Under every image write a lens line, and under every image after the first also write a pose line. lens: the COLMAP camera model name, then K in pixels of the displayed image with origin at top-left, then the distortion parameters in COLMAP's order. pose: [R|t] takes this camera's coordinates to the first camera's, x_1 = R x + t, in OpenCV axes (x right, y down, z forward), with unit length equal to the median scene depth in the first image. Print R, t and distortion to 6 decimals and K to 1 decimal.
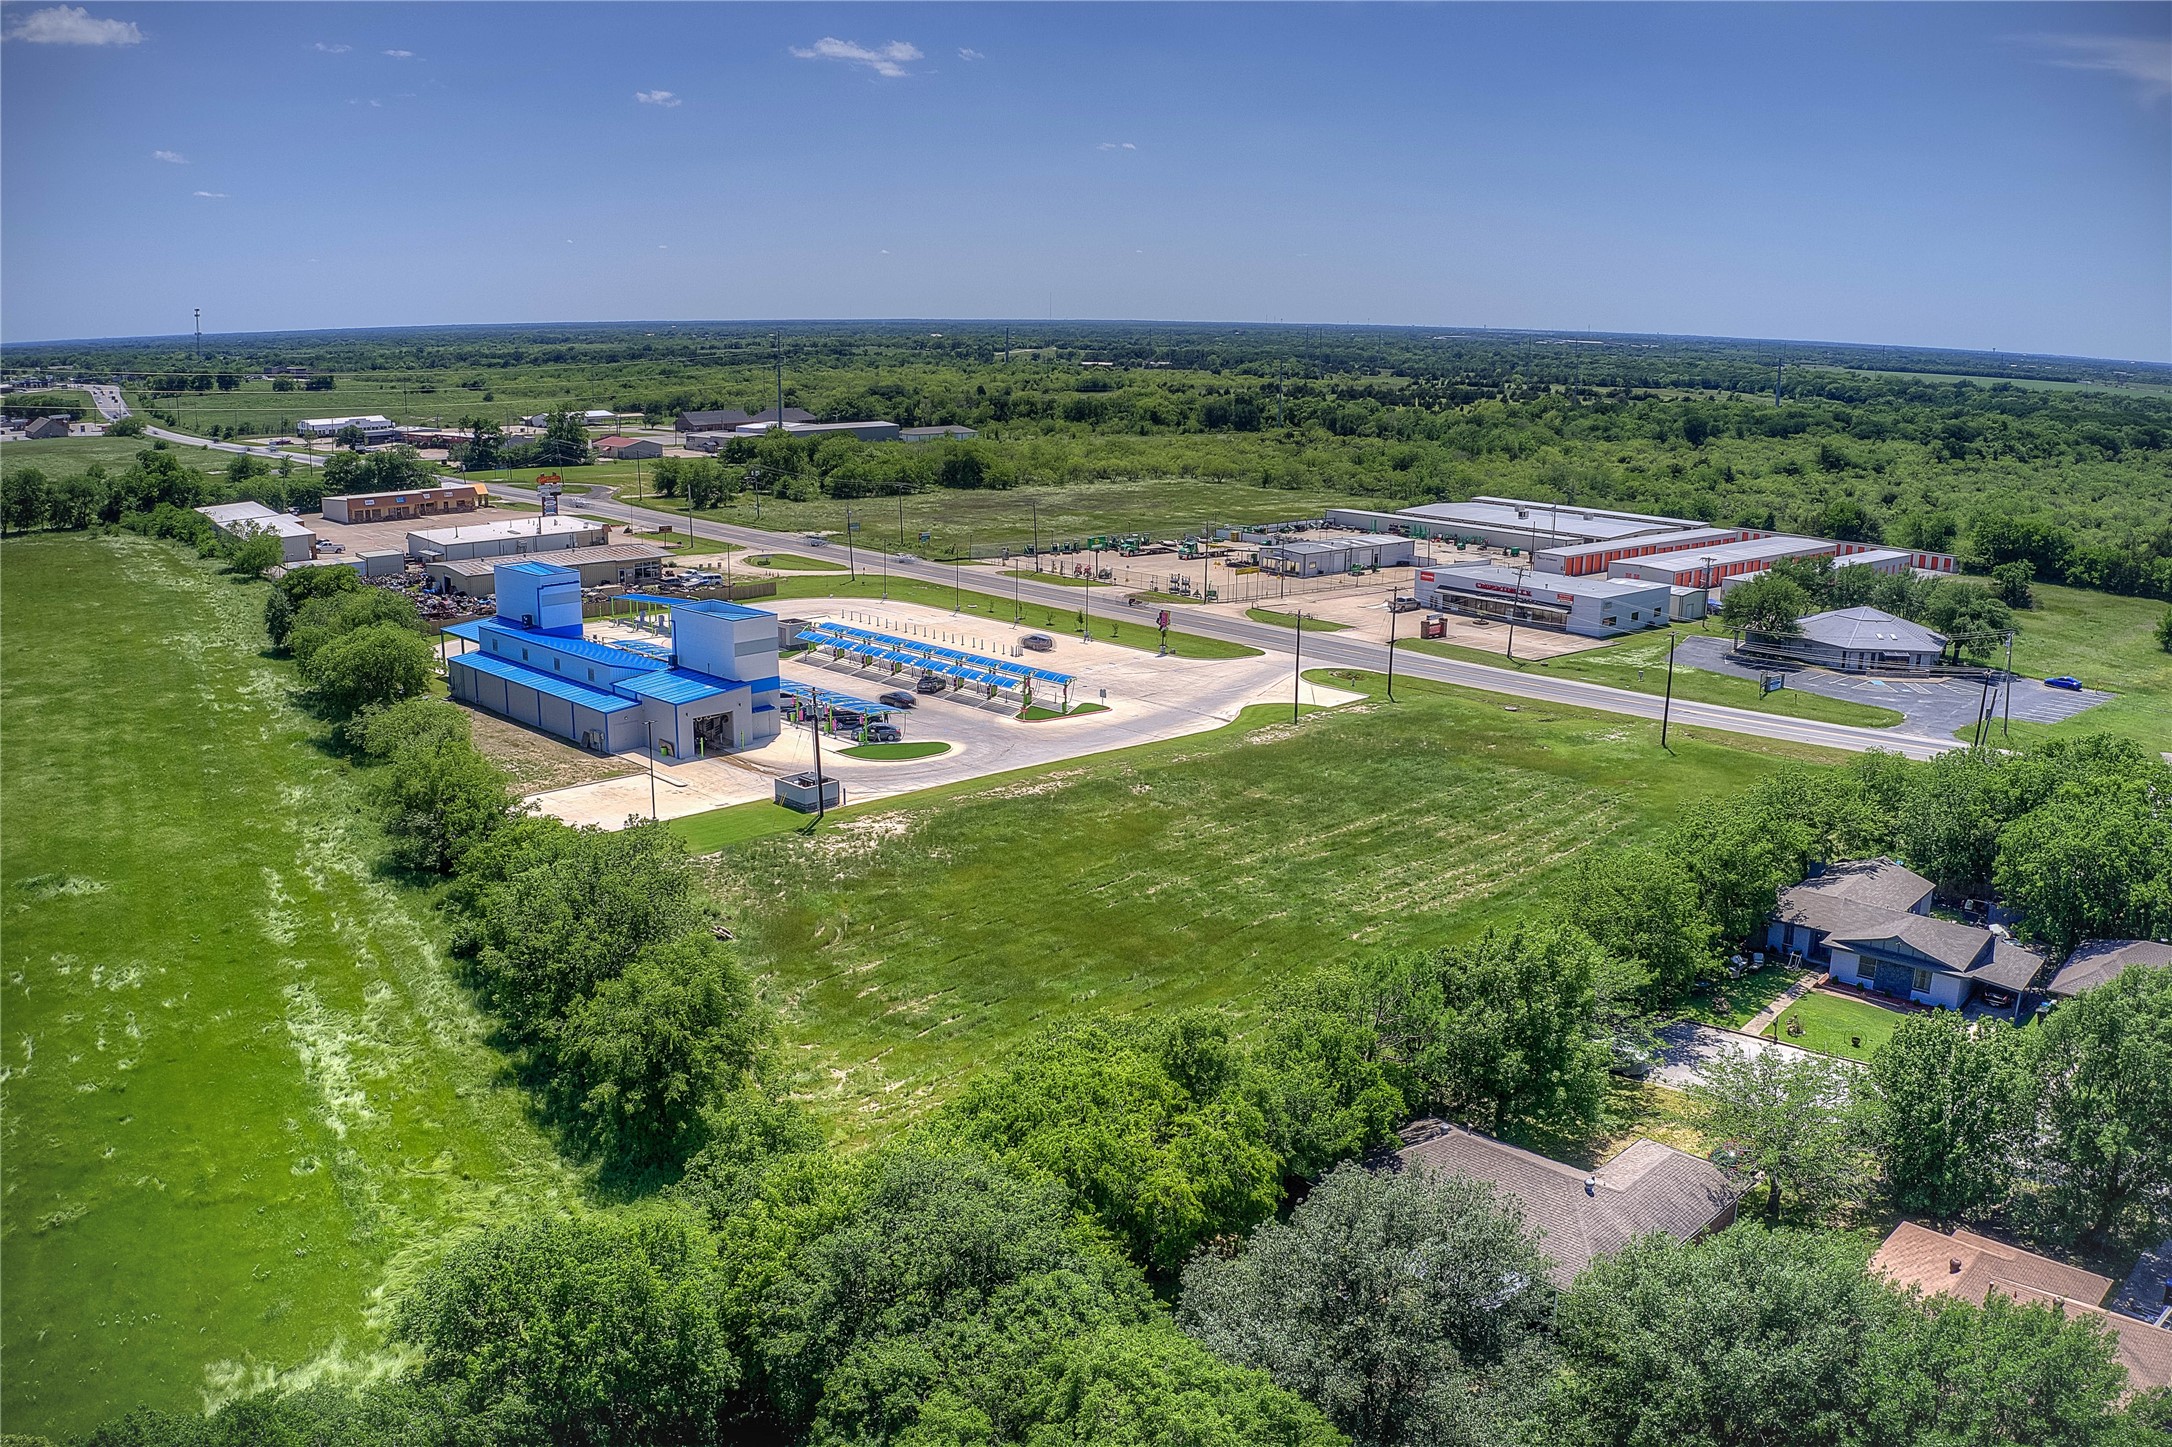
lens RADIAL K [[1693.2, 0, 1086.0], [0, 1693.2, 723.5], [0, 0, 1]] dist [-0.183461, 0.024872]
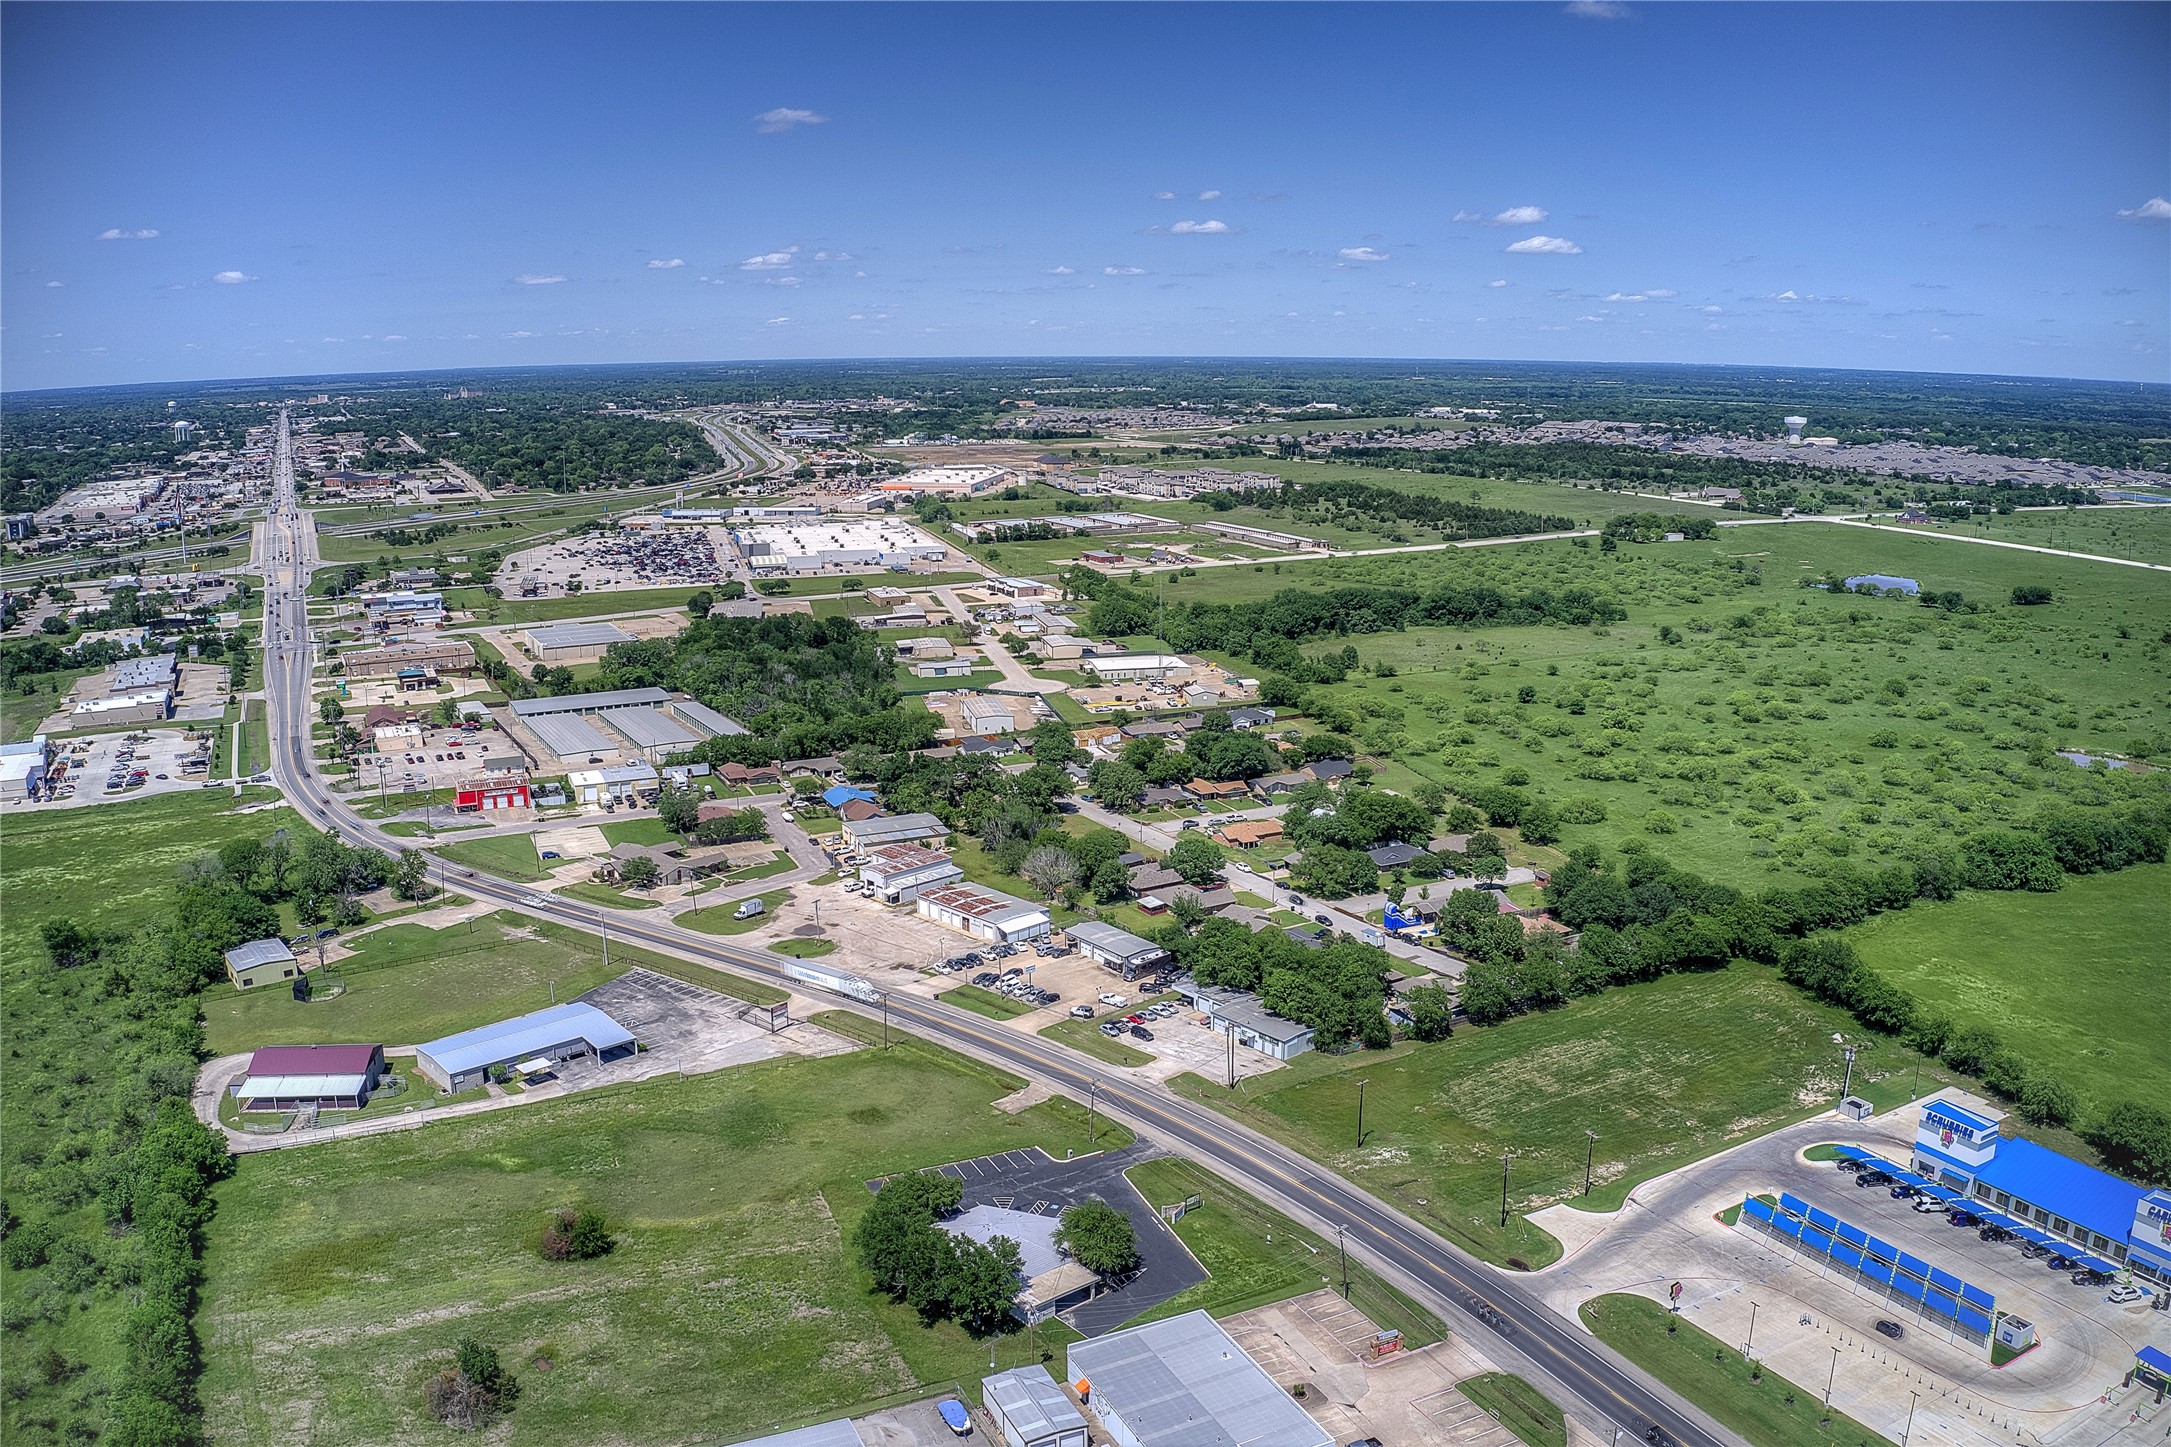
lens RADIAL K [[1692.5, 0, 1085.5], [0, 1692.5, 723.5], [0, 0, 1]] dist [-0.183461, 0.024872]
pose [[-0.954732, -0.063467, 0.290618, 0.190088], [0.071927, 0.898731, 0.432561, -1.287546], [-0.288641, 0.433883, -0.853482, 2.714072]]
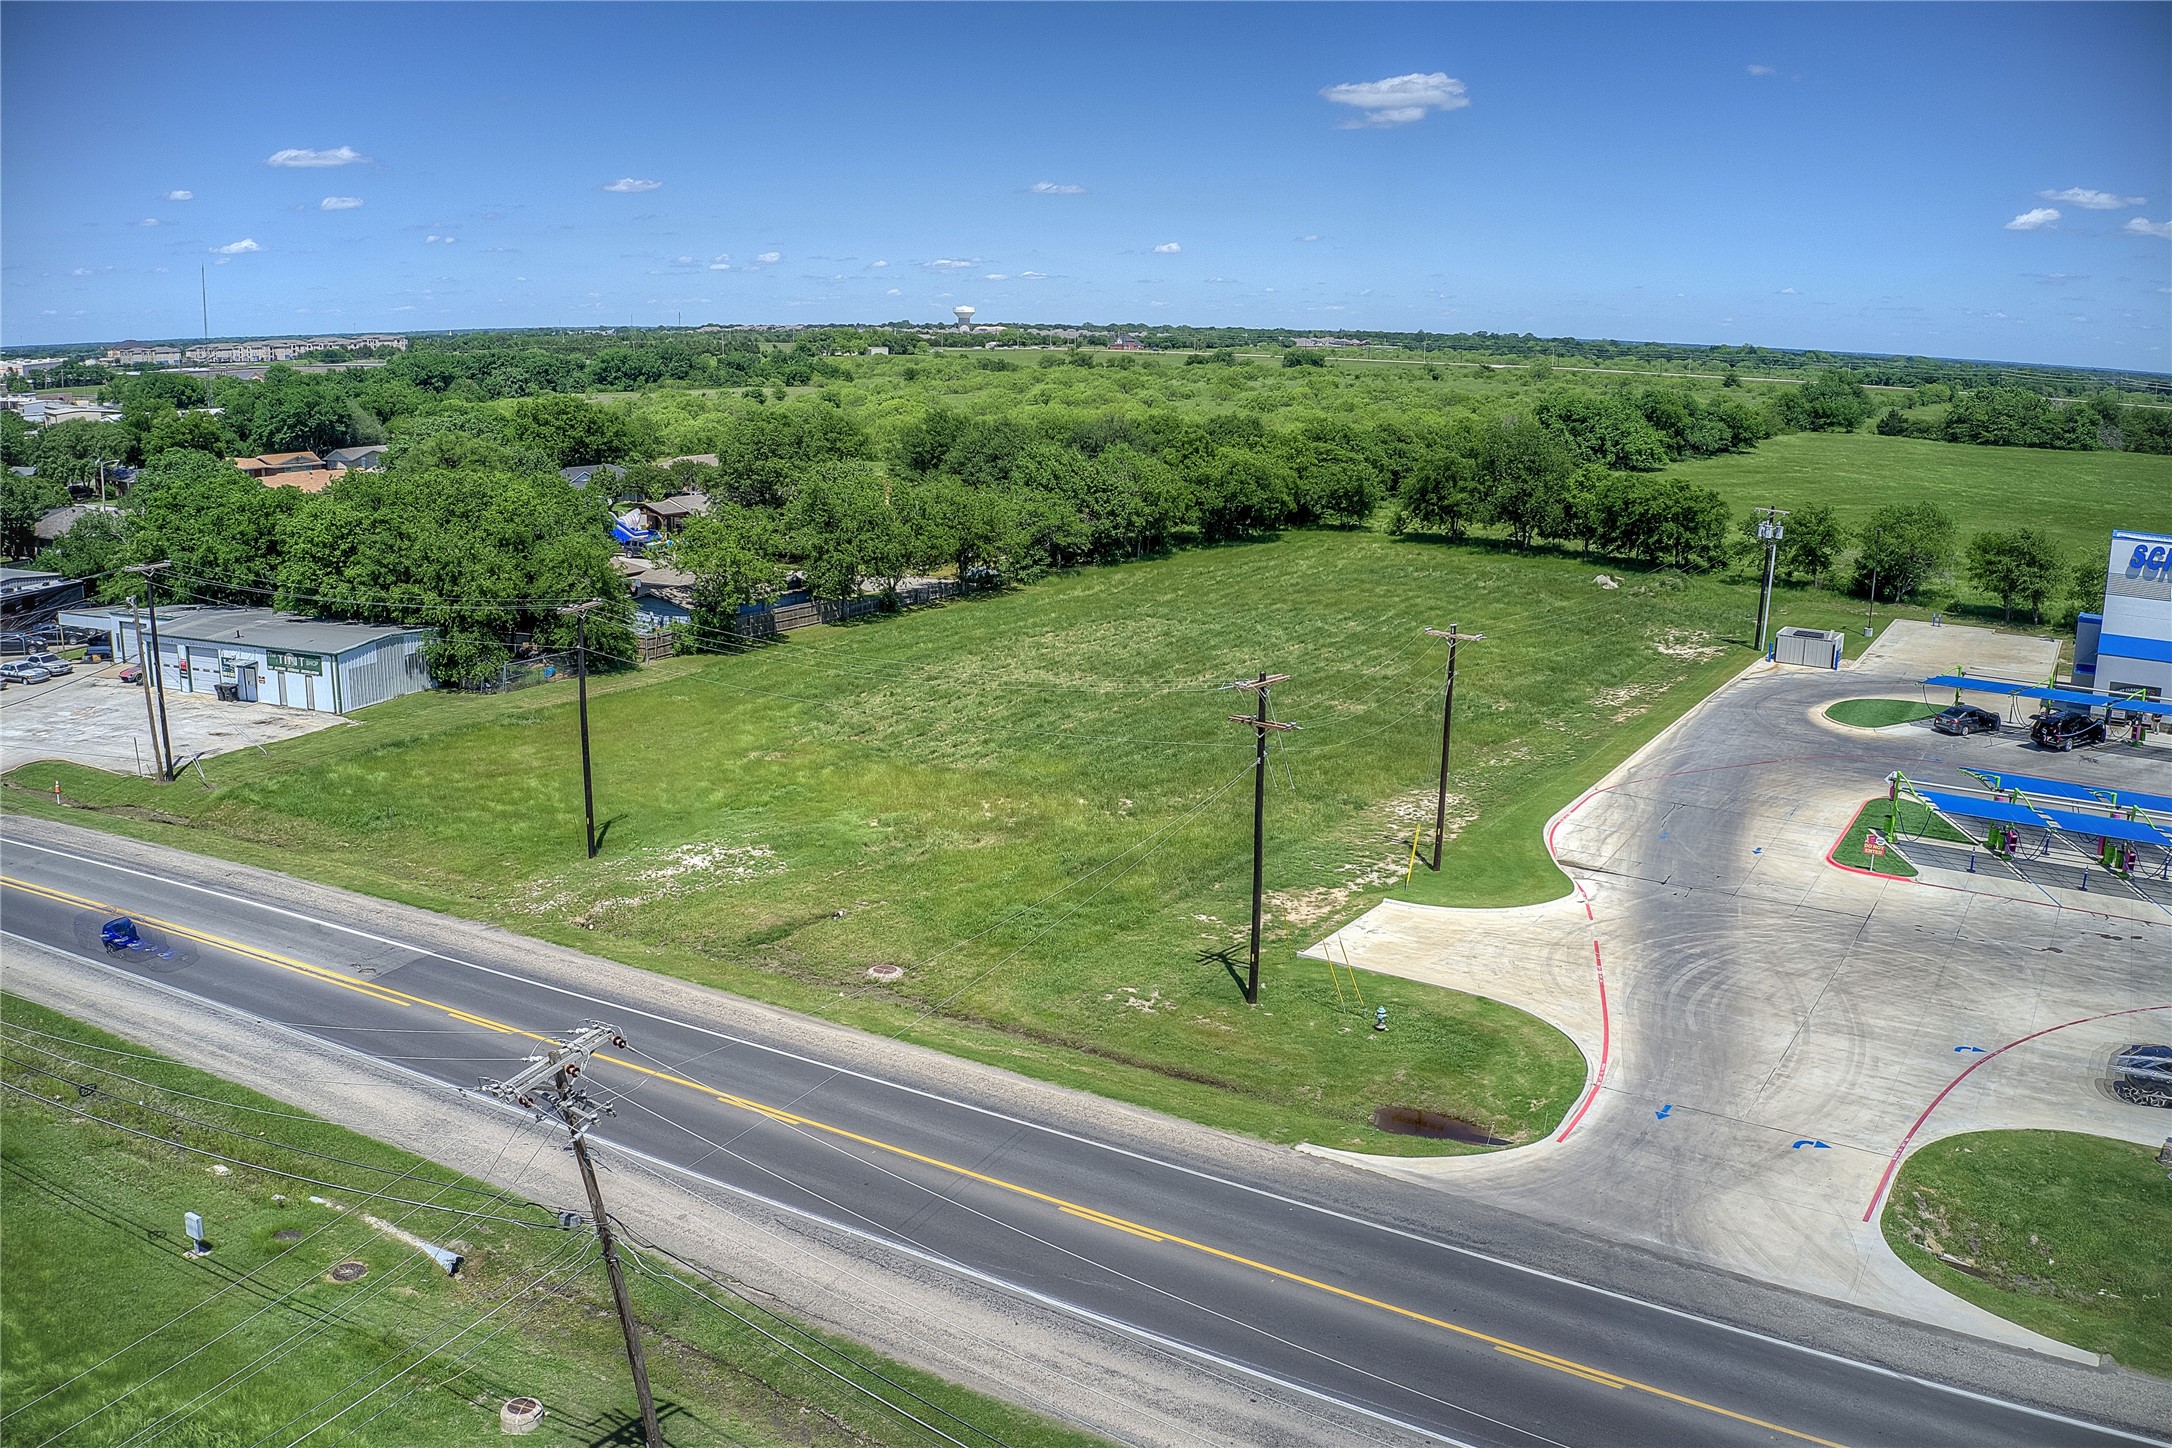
lens RADIAL K [[1693.2, 0, 1086.0], [0, 1693.2, 724.0], [0, 0, 1]] dist [-0.183461, 0.024872]
pose [[-0.981322, 0.027343, -0.190420, 0.361563], [-0.062681, 0.890383, 0.450877, -0.280576], [0.181875, 0.454391, -0.872038, 1.669630]]
